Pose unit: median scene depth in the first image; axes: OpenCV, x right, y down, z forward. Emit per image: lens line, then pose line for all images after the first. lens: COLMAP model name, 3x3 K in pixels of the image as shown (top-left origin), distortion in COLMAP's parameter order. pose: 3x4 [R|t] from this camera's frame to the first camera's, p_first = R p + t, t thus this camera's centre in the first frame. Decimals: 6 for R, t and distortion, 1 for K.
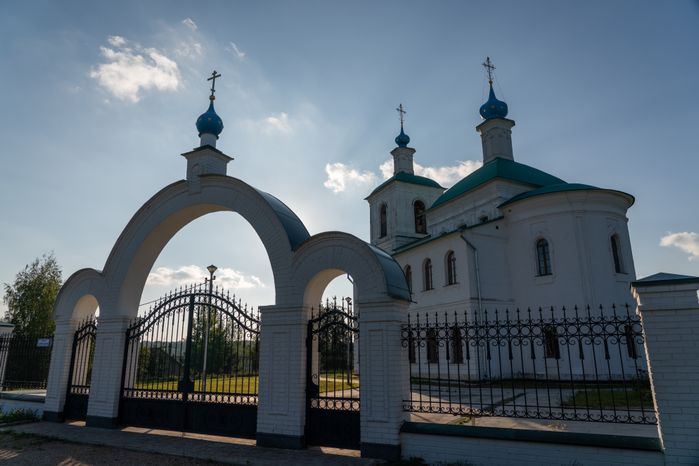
lens RADIAL K [[470.0, 0, 349.5], [0, 470.0, 233.0], [0, 0, 1]] dist [-0.027607, 0.000040]
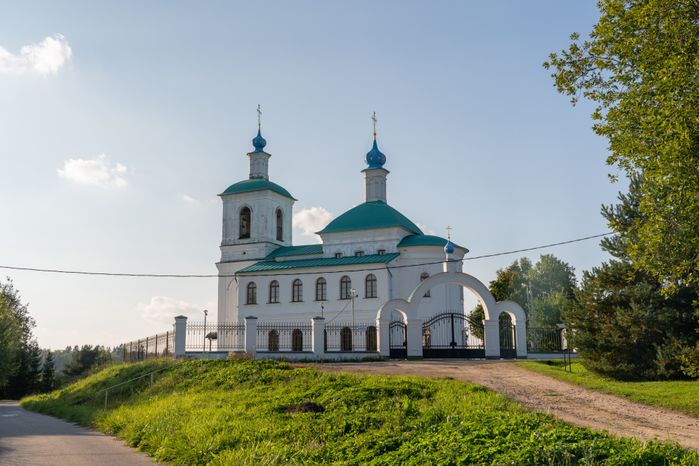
lens RADIAL K [[782.3, 0, 349.5], [0, 782.3, 233.0], [0, 0, 1]] dist [0.000599, 0.009278]
pose [[0.766092, 0.116434, 0.632097, -1.220726], [-0.164798, 0.986162, 0.018079, -0.106000], [-0.621245, -0.118019, 0.774678, -0.709726]]
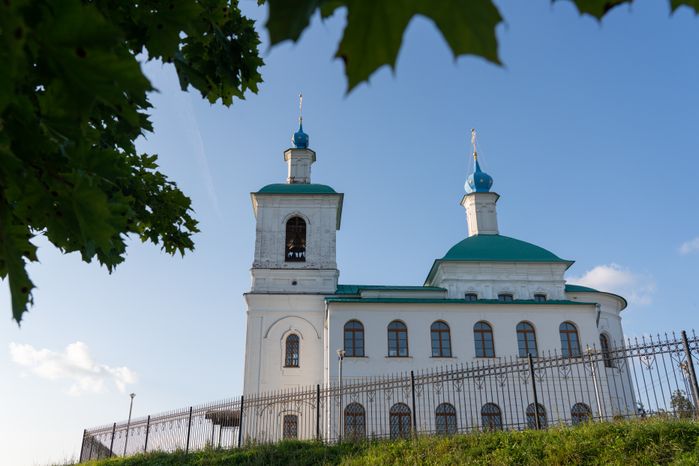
lens RADIAL K [[608.1, 0, 349.5], [0, 608.1, 233.0], [0, 0, 1]] dist [0.001187, 0.006413]
pose [[0.387959, 0.369425, 0.844401, -0.931124], [-0.238478, 0.925194, -0.295203, 0.300950], [-0.890290, -0.086844, 0.447037, 0.779011]]
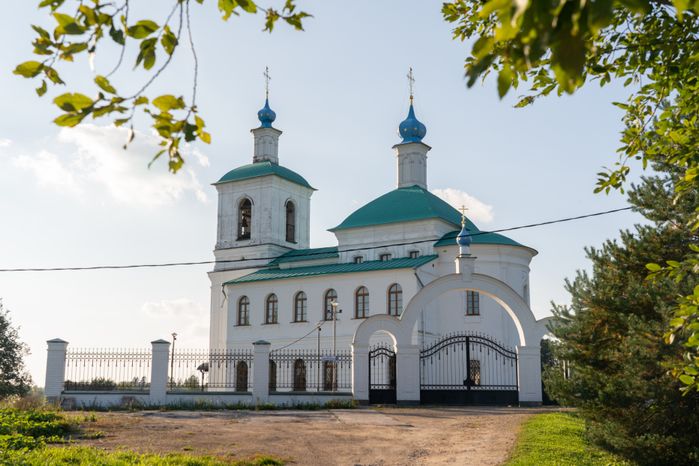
lens RADIAL K [[904.4, 0, 349.5], [0, 904.4, 233.0], [0, 0, 1]] dist [0.013841, -0.000832]
pose [[0.838571, 0.116314, 0.532230, -0.855994], [-0.150702, 0.988347, 0.021448, -0.090864], [-0.523533, -0.098194, 0.846328, -0.569248]]
